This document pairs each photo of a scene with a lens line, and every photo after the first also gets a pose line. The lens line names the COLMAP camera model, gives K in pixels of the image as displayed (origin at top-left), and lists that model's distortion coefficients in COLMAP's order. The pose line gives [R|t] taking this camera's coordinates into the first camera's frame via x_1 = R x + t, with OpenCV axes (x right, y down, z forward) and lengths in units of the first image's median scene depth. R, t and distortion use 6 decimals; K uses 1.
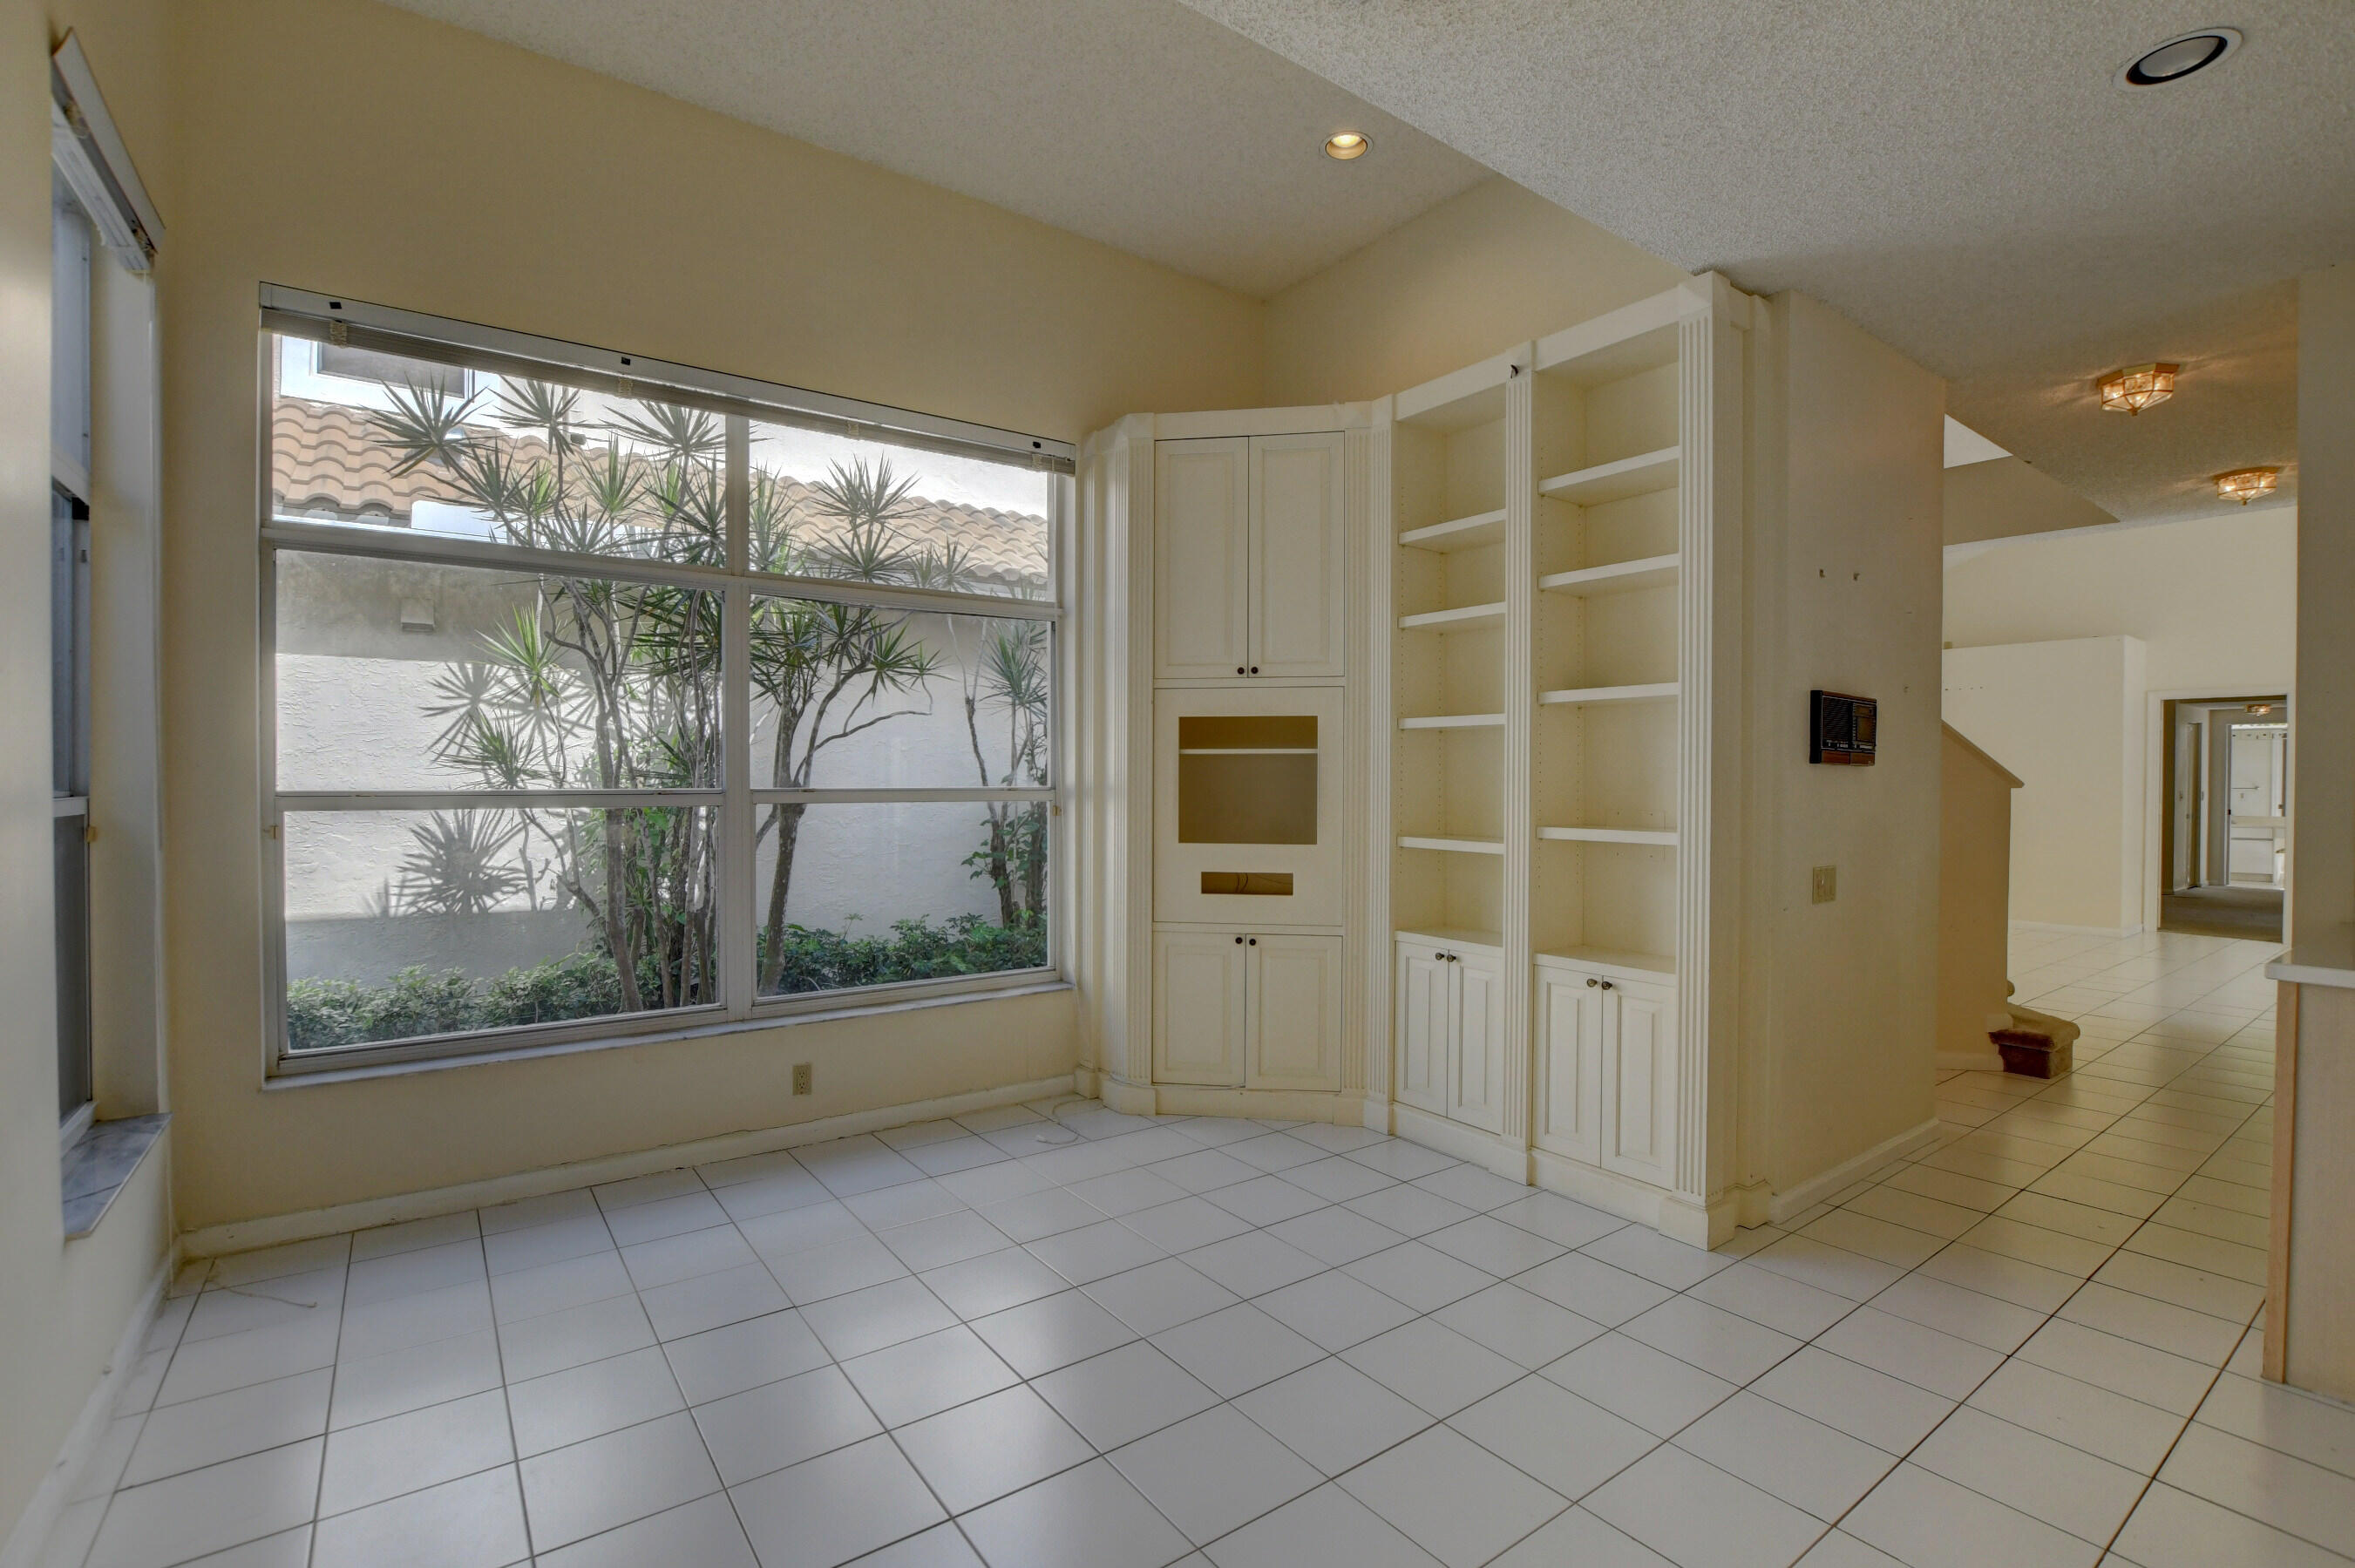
lens RADIAL K [[1037.8, 0, 1171.5], [0, 1037.8, 786.5], [0, 0, 1]] dist [-0.032315, 0.004099]
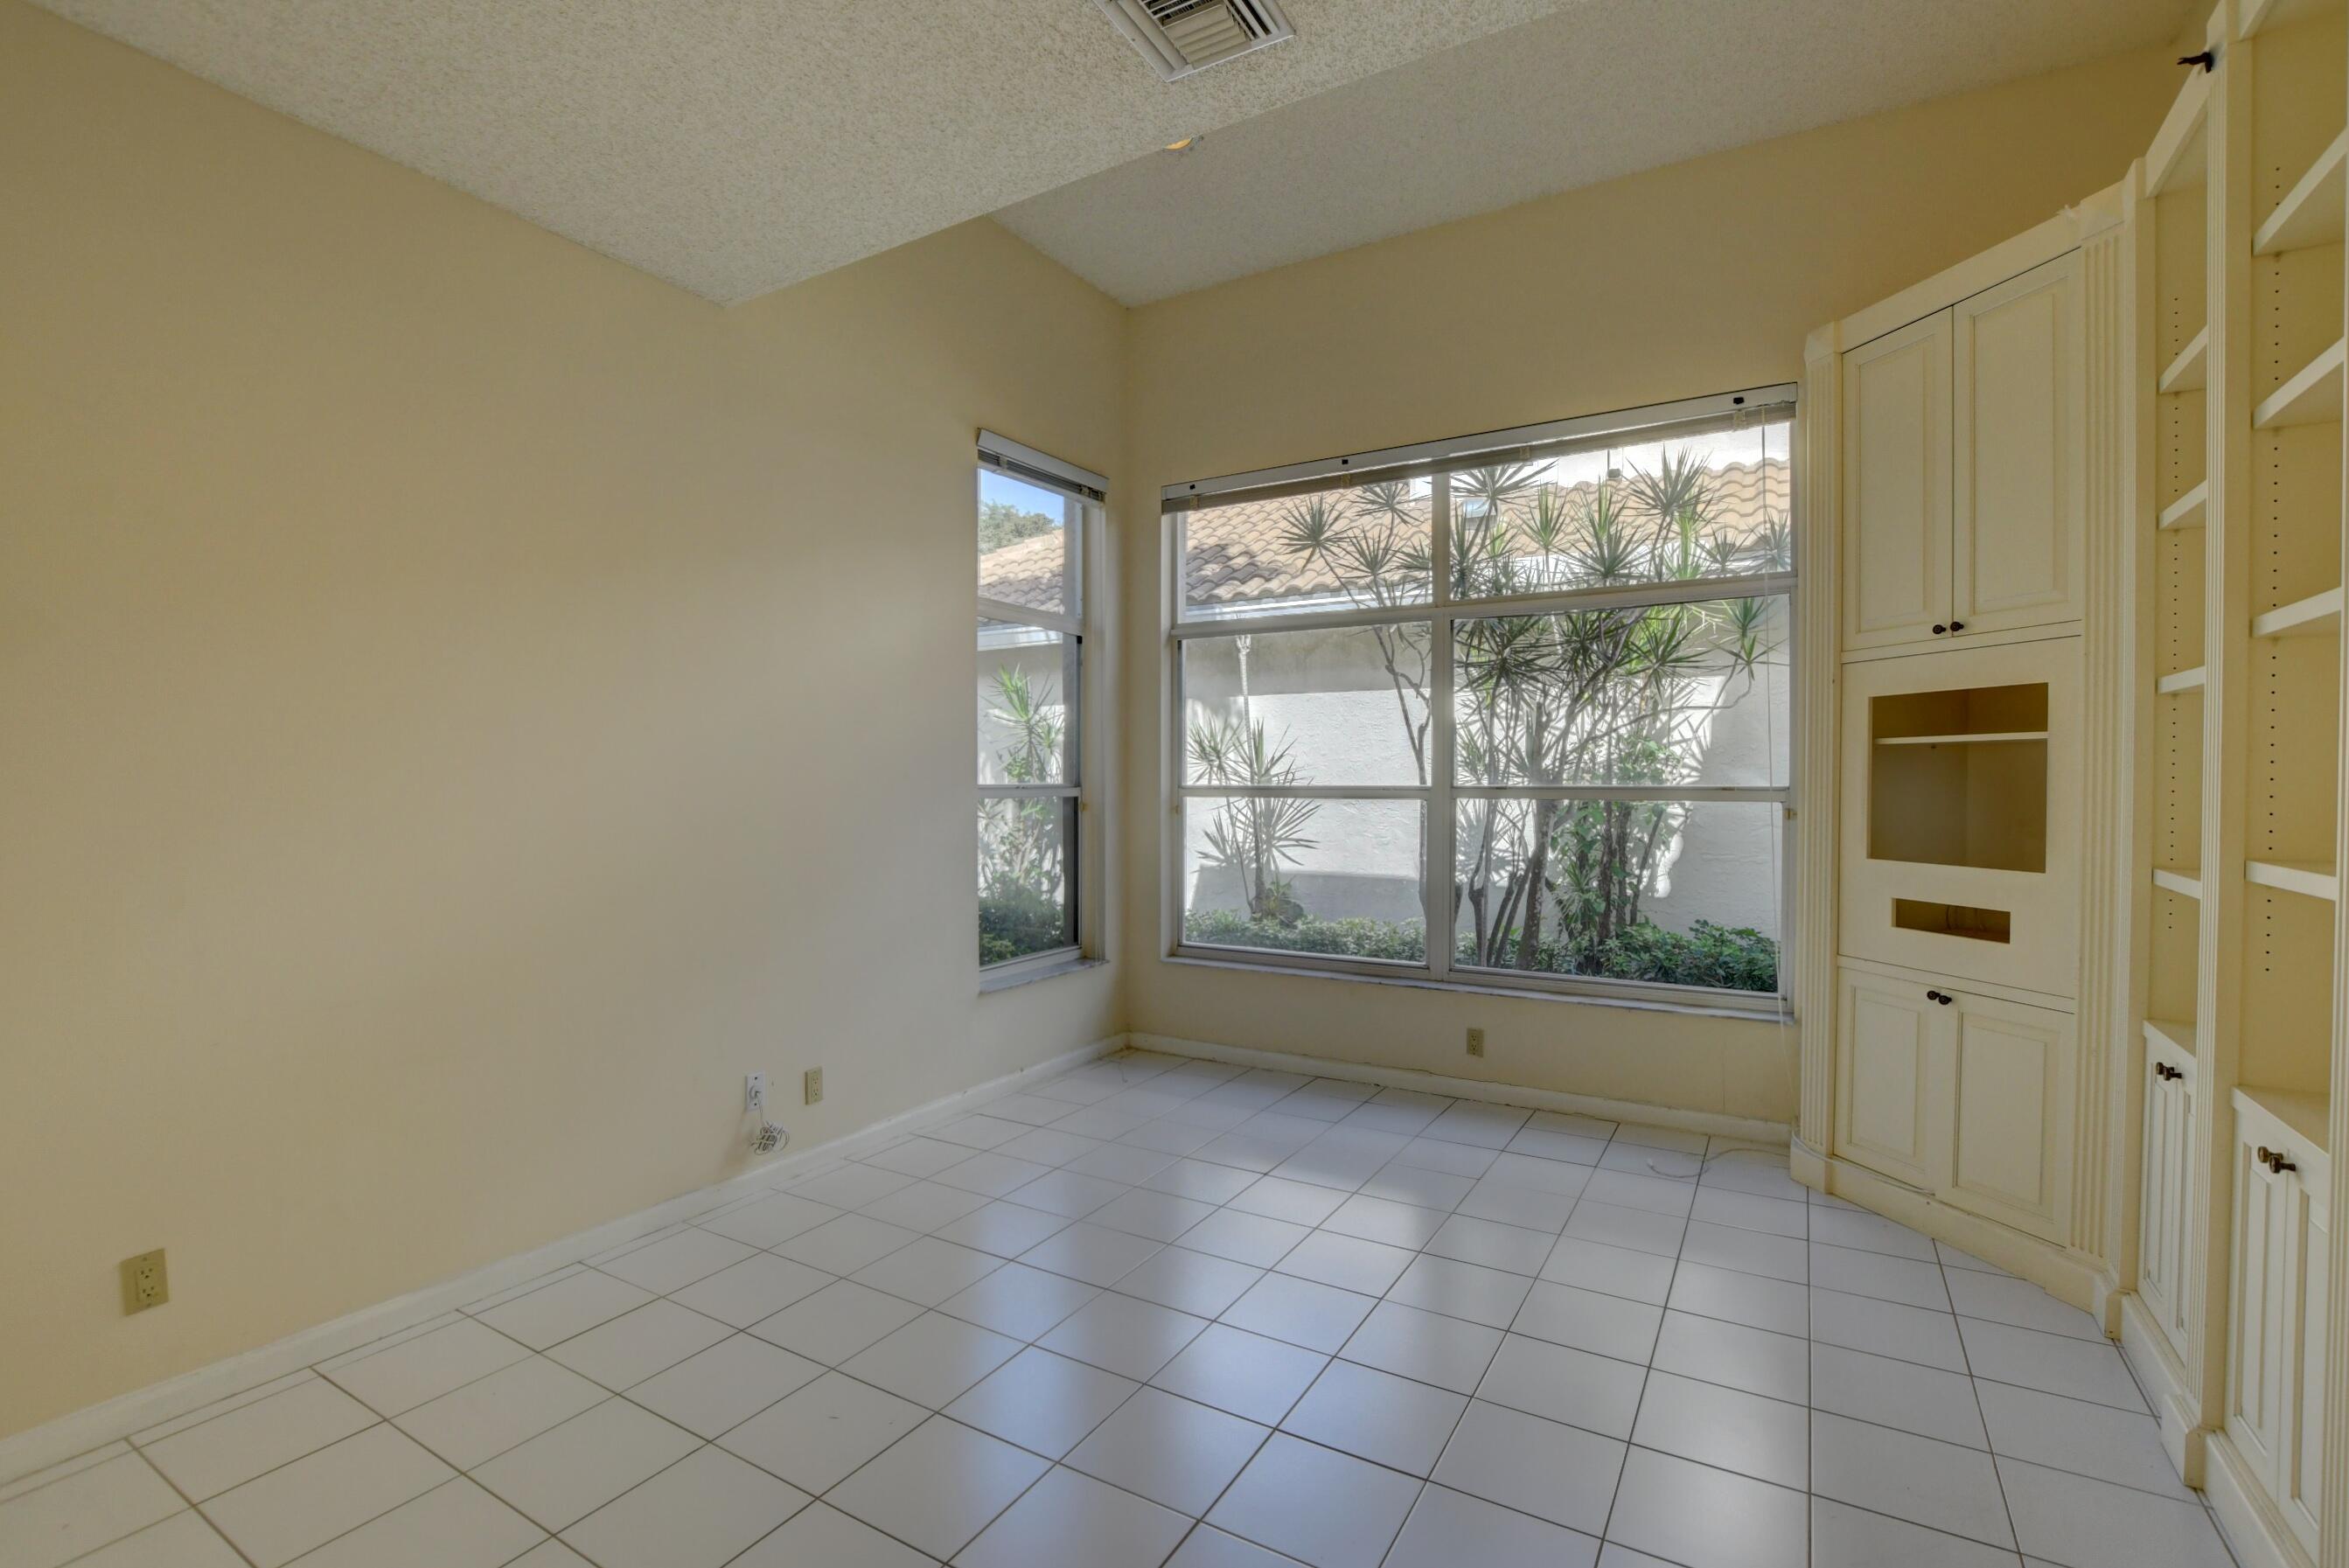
lens RADIAL K [[1035.1, 0, 1176.5], [0, 1035.1, 786.0], [0, 0, 1]] dist [-0.032315, 0.004099]
pose [[0.418112, 0.005548, -0.908379, 0.499278], [-0.004595, 0.999981, 0.003992, -0.000990], [0.908384, 0.002504, 0.418129, 0.210132]]
